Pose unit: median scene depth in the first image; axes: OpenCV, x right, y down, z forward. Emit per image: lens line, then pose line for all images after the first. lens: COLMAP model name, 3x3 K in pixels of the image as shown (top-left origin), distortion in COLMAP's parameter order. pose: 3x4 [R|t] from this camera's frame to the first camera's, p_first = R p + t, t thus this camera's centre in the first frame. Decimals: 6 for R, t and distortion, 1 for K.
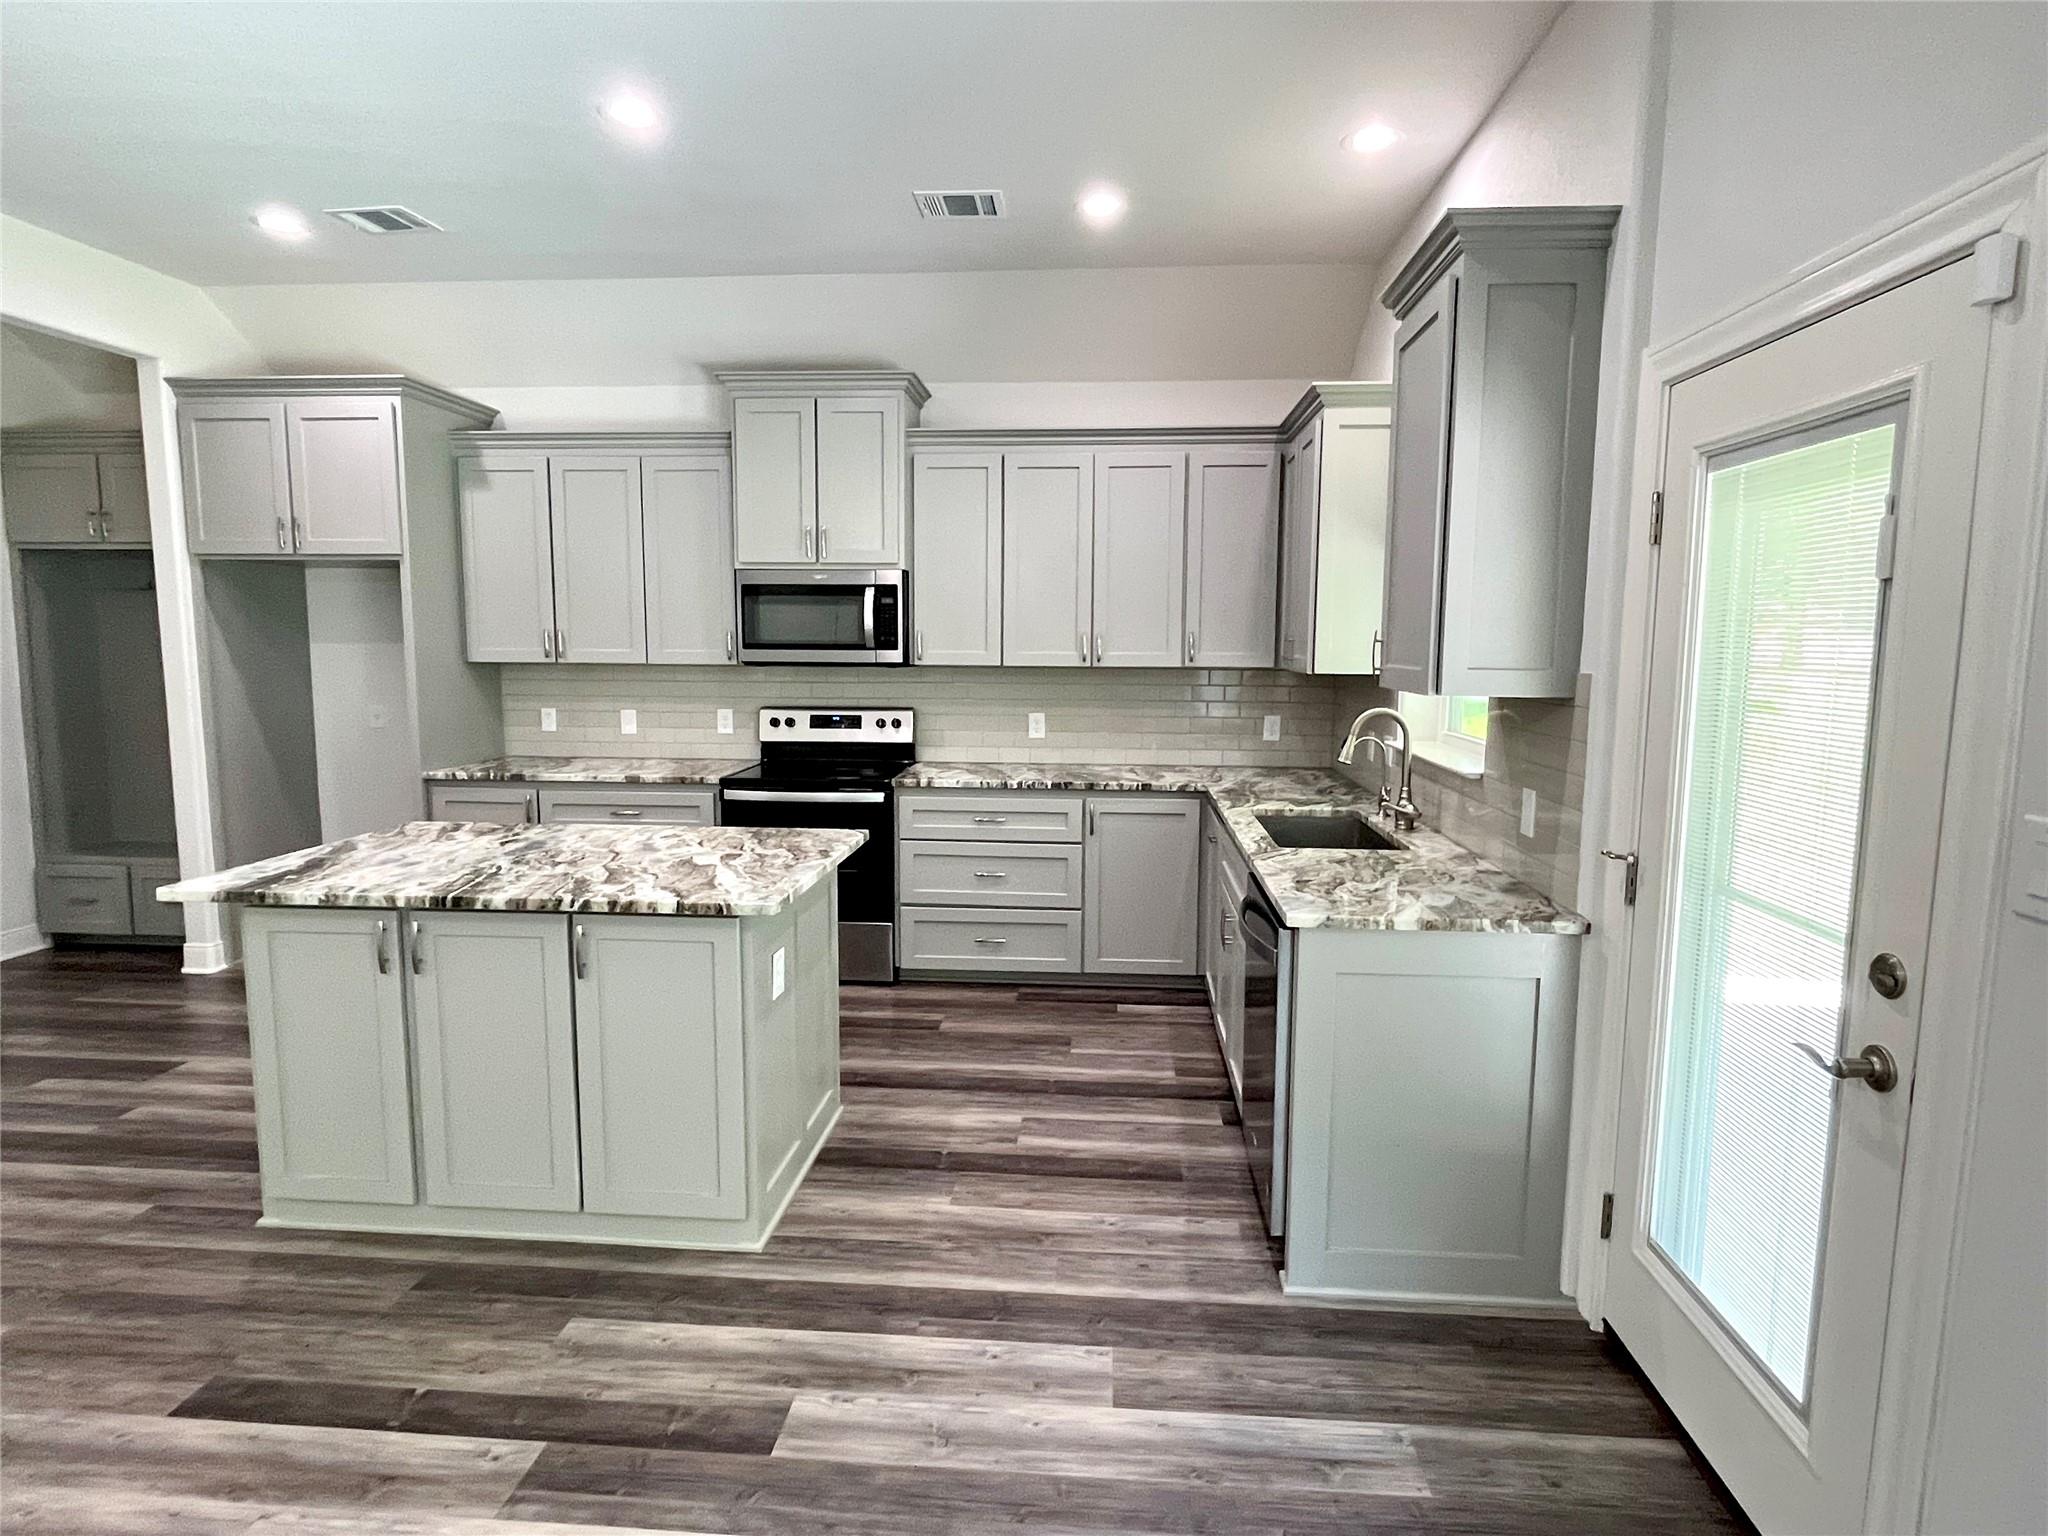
lens RADIAL K [[1092.1, 0, 1034.1], [0, 1092.1, 751.8], [0, 0, 1]] dist [0.001645, -0.002194]
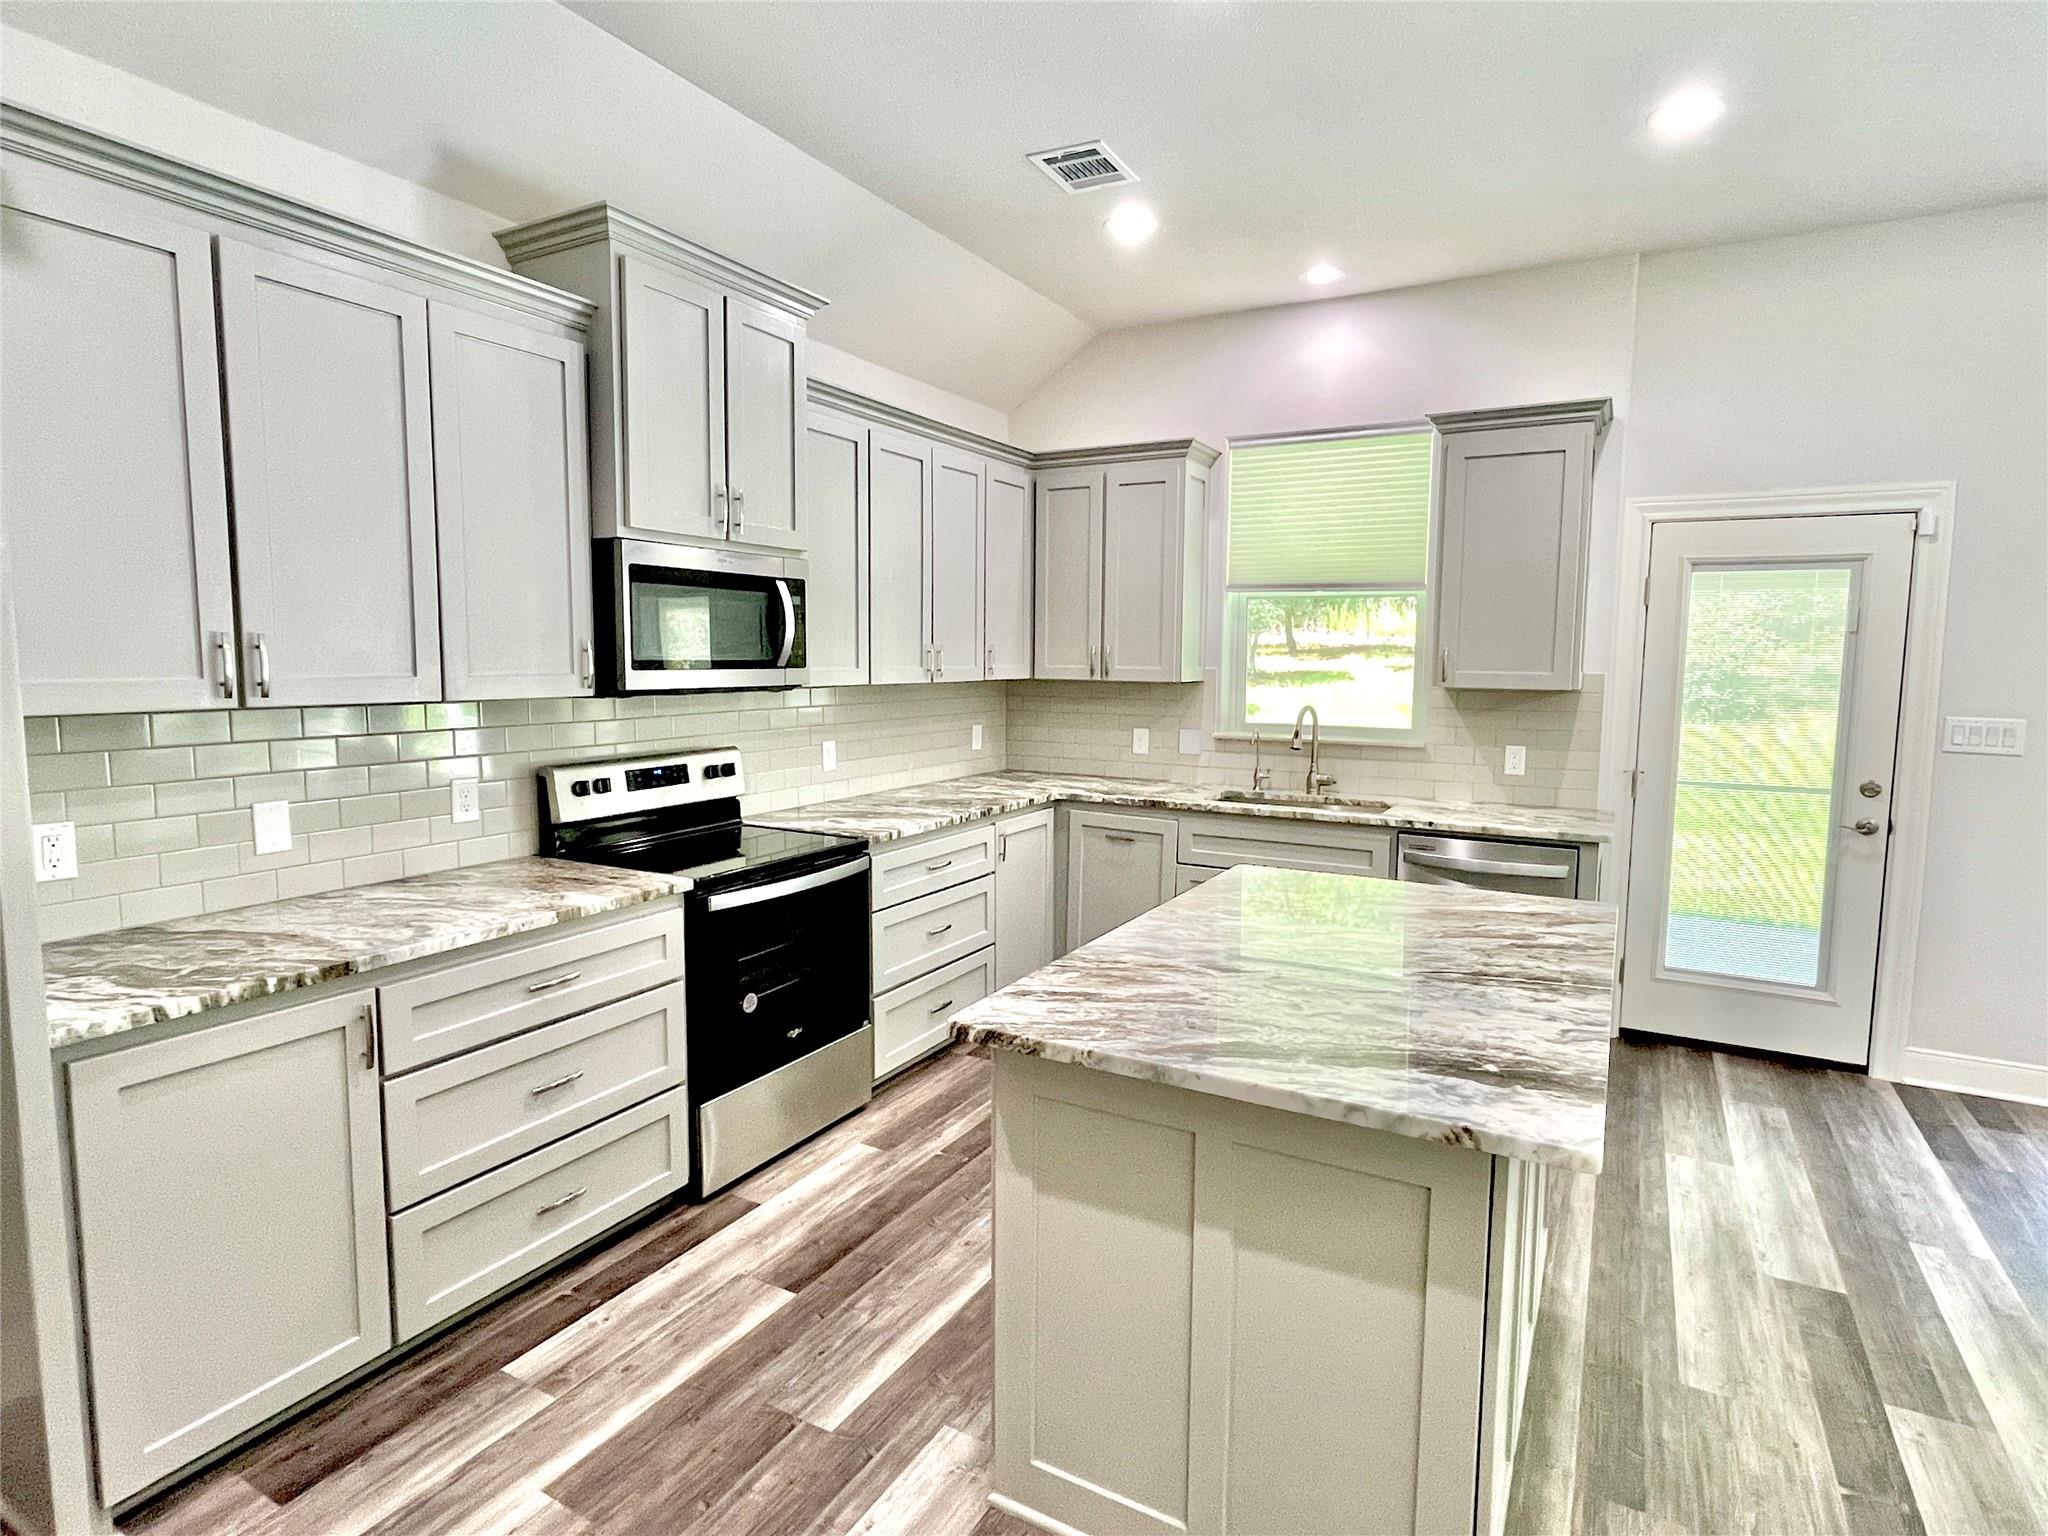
lens RADIAL K [[1092.1, 0, 1028.2], [0, 1092.1, 751.8], [0, 0, 1]] dist [0.001645, -0.002194]
pose [[0.405433, -0.083889, 0.910267, -0.765203], [0.091732, 0.994487, 0.050794, -0.061555], [-0.909510, 0.062907, 0.410893, 0.574303]]
